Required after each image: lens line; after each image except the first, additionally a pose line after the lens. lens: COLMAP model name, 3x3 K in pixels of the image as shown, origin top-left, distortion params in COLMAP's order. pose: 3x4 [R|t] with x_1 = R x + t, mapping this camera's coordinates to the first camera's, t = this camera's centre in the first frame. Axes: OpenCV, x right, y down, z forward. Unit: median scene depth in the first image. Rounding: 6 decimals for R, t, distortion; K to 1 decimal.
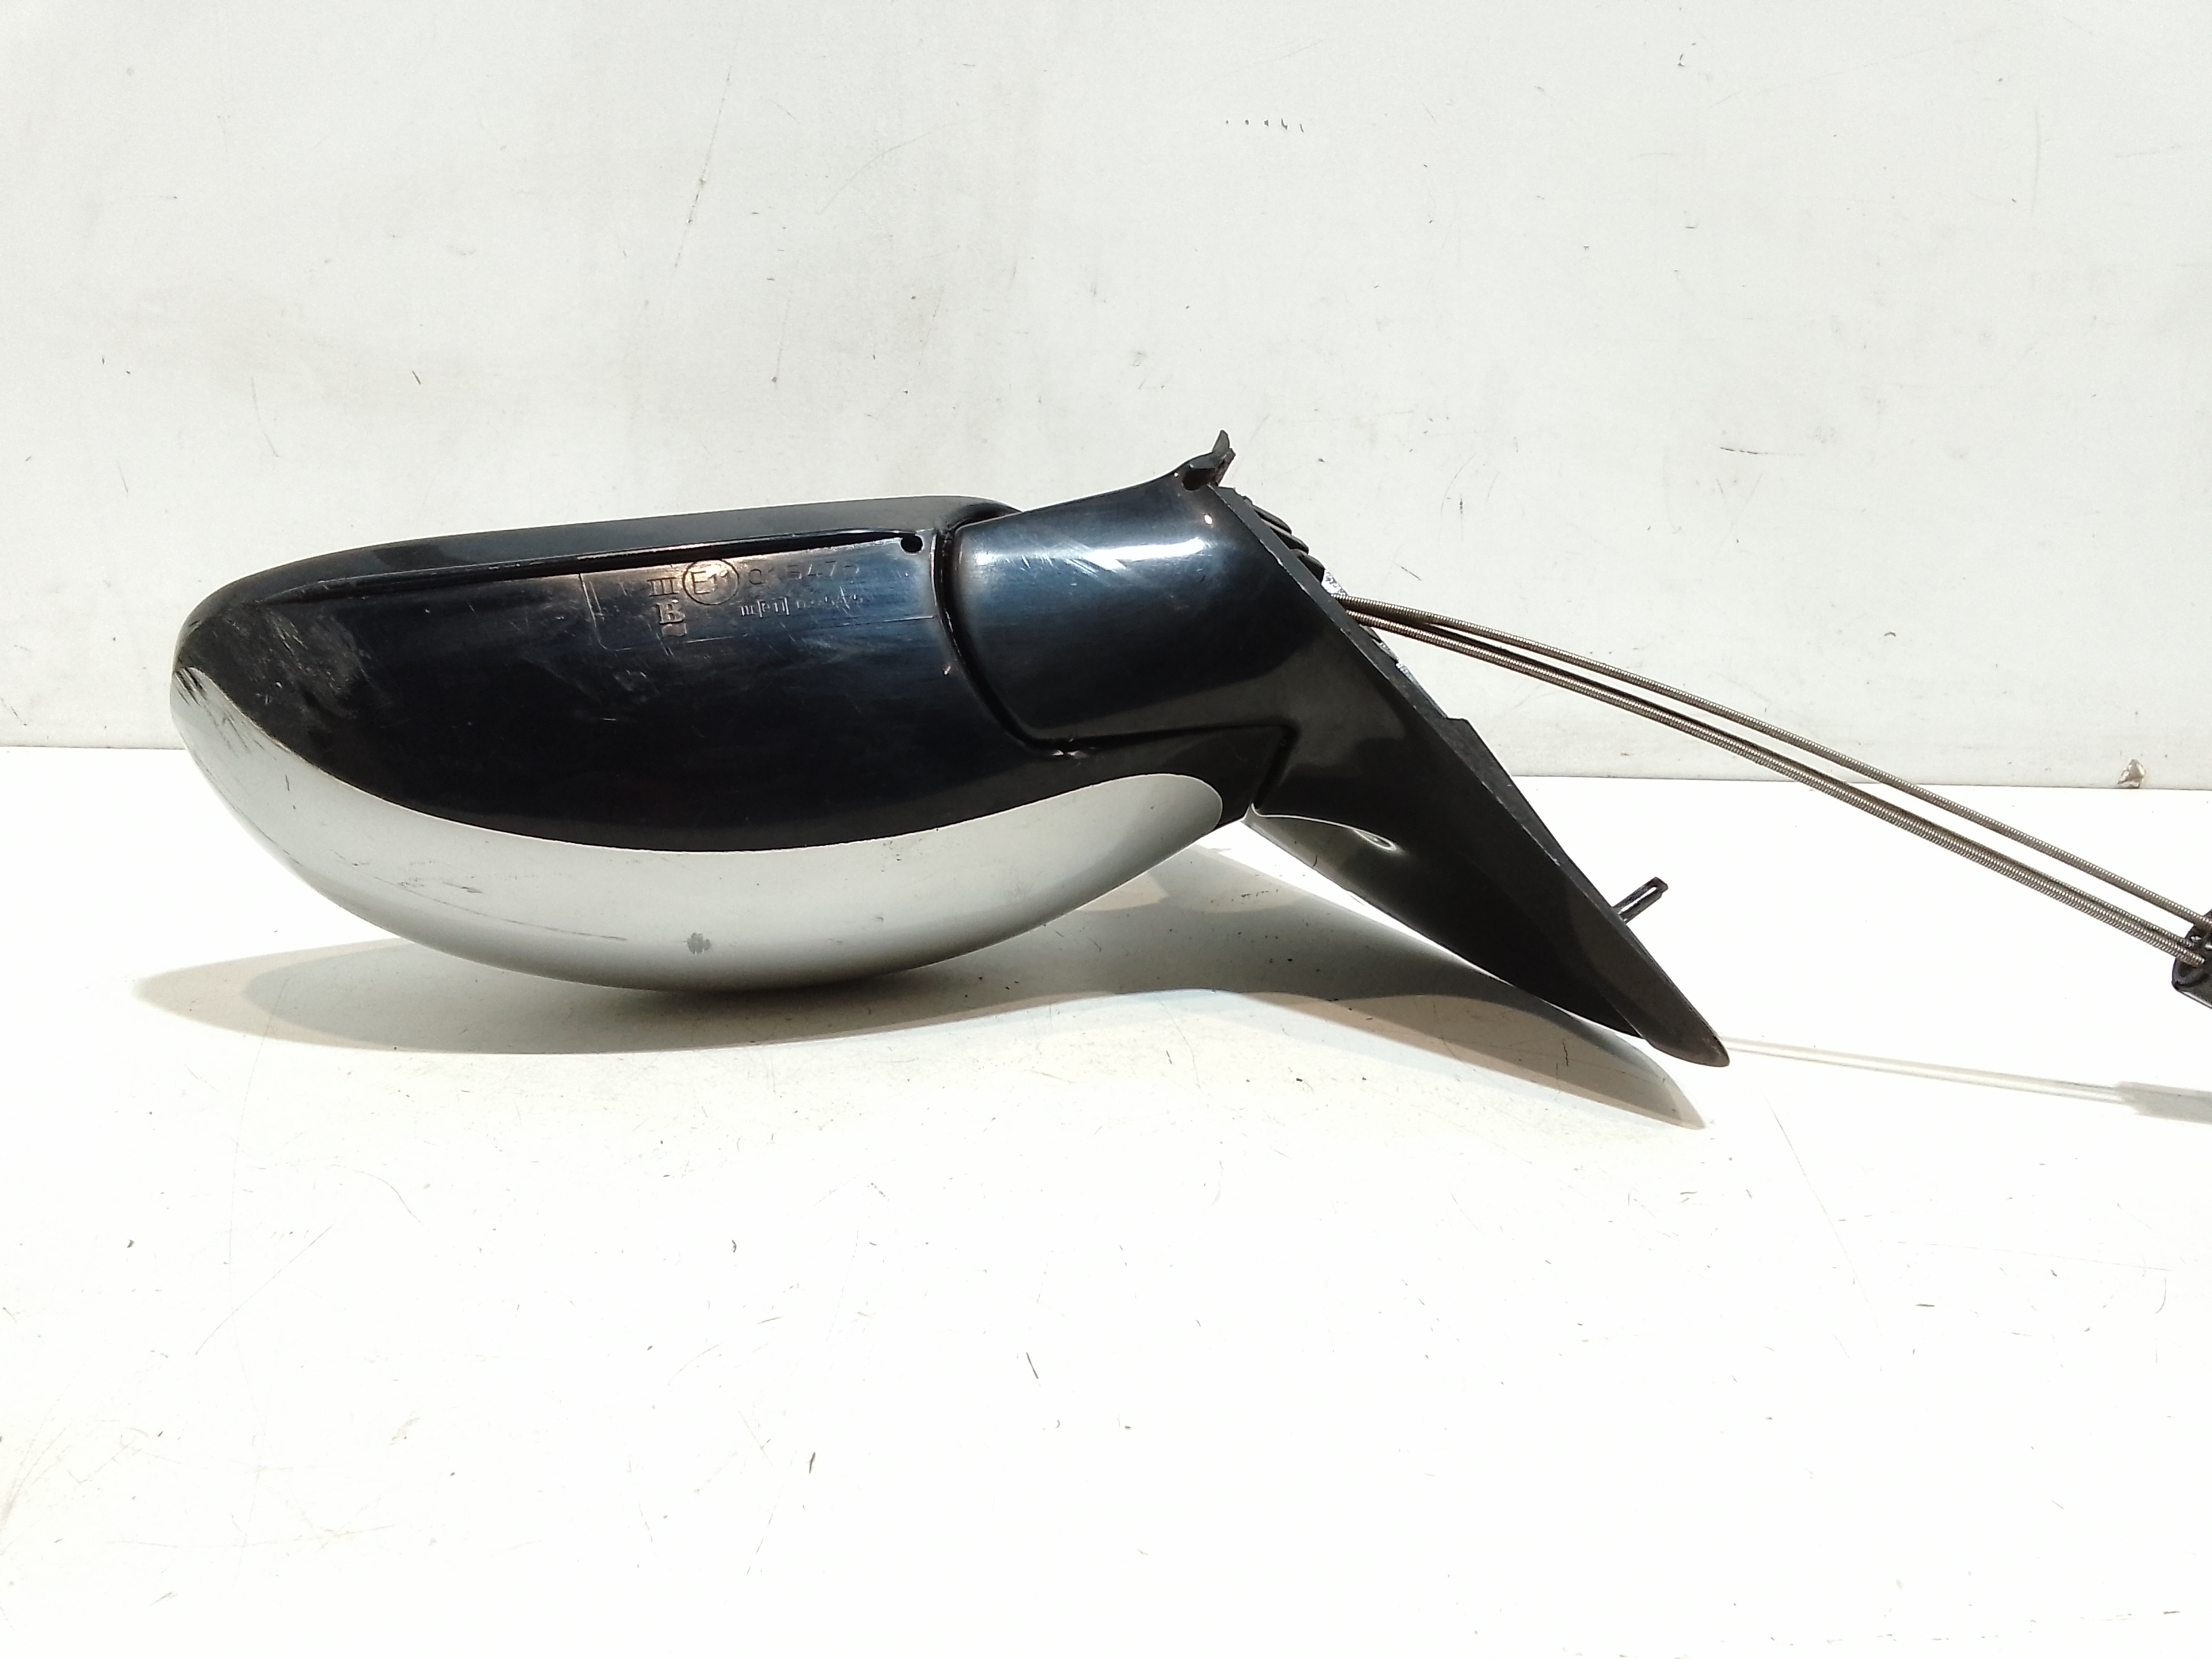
lens RADIAL K [[1800.3, 0, 1126.2], [0, 1800.3, 830.1], [0, 0, 1]] dist [0.056506, -0.105590]
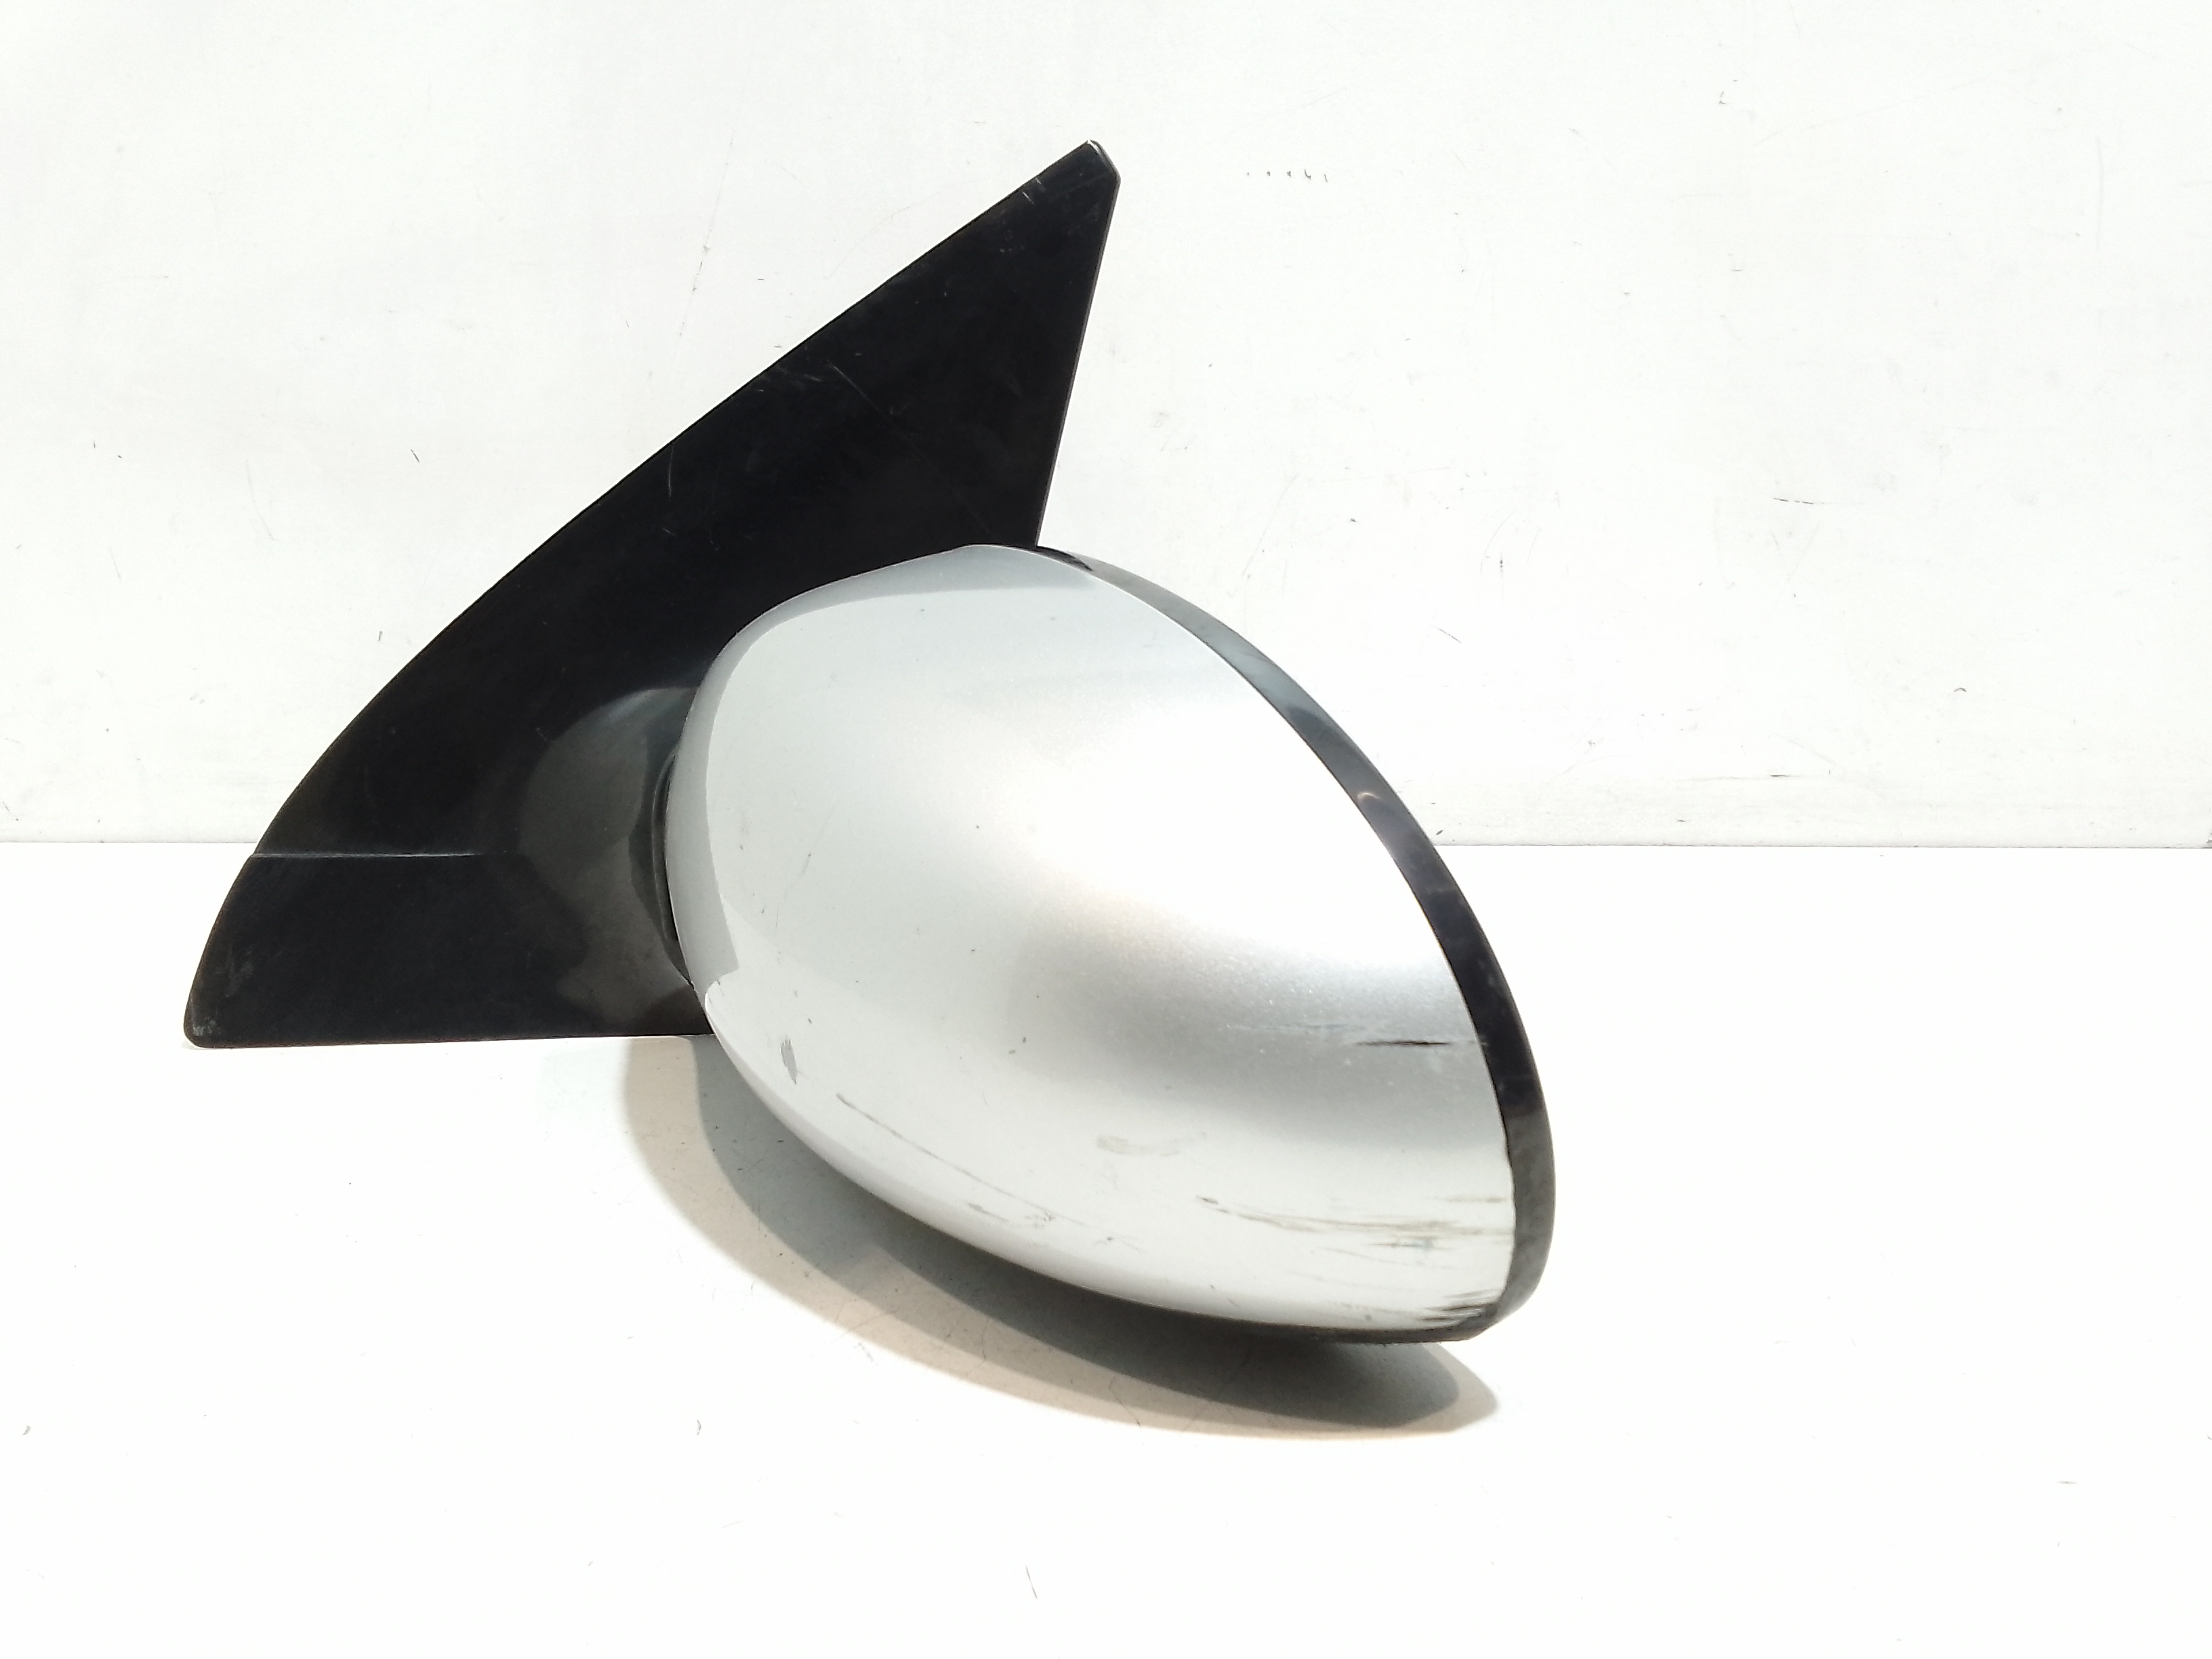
lens RADIAL K [[1800.3, 0, 1126.0], [0, 1800.3, 822.4], [0, 0, 1]] dist [0.056506, -0.105590]
pose [[0.999570, -0.017036, -0.023864, 0.007816], [0.016197, 0.999258, -0.034934, -0.013567], [0.024441, 0.034532, 0.999105, 0.047816]]
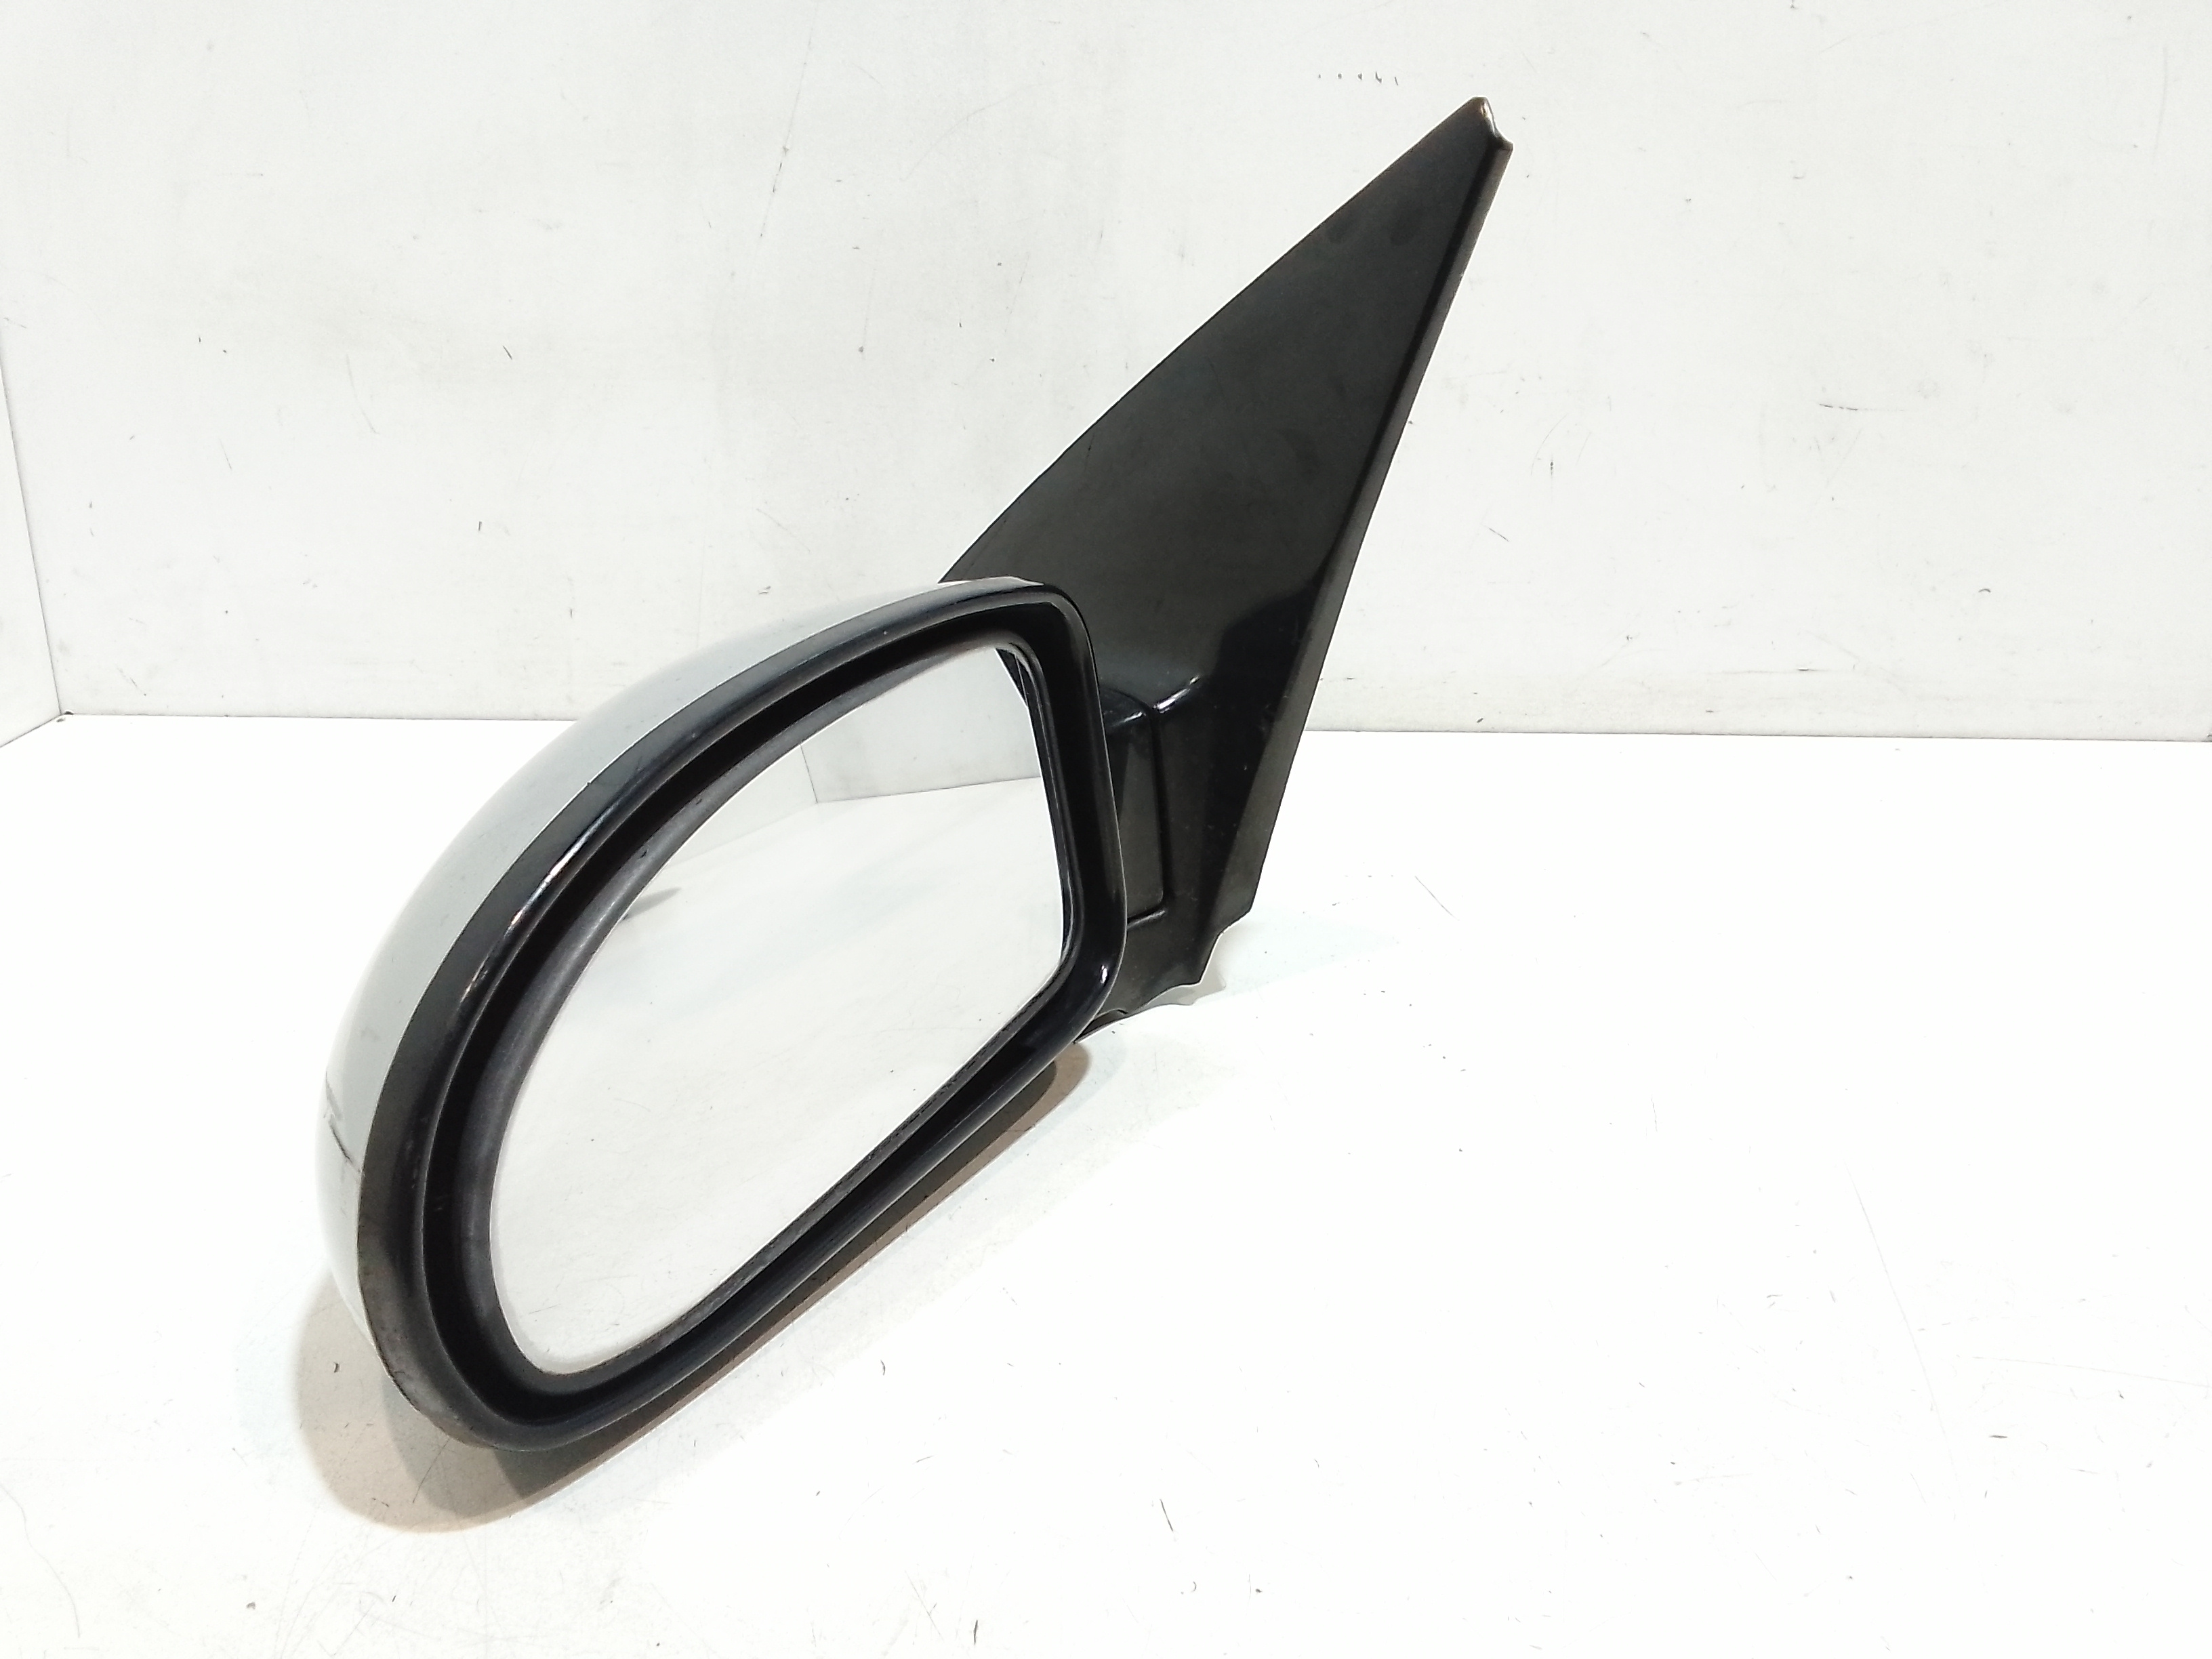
lens RADIAL K [[1800.3, 0, 1117.8], [0, 1800.3, 831.3], [0, 0, 1]] dist [0.056506, -0.105590]
pose [[0.999382, 0.000584, -0.035146, -0.017696], [0.003399, 0.993571, 0.113156, -0.096876], [0.034986, -0.113205, 0.992955, -0.015635]]
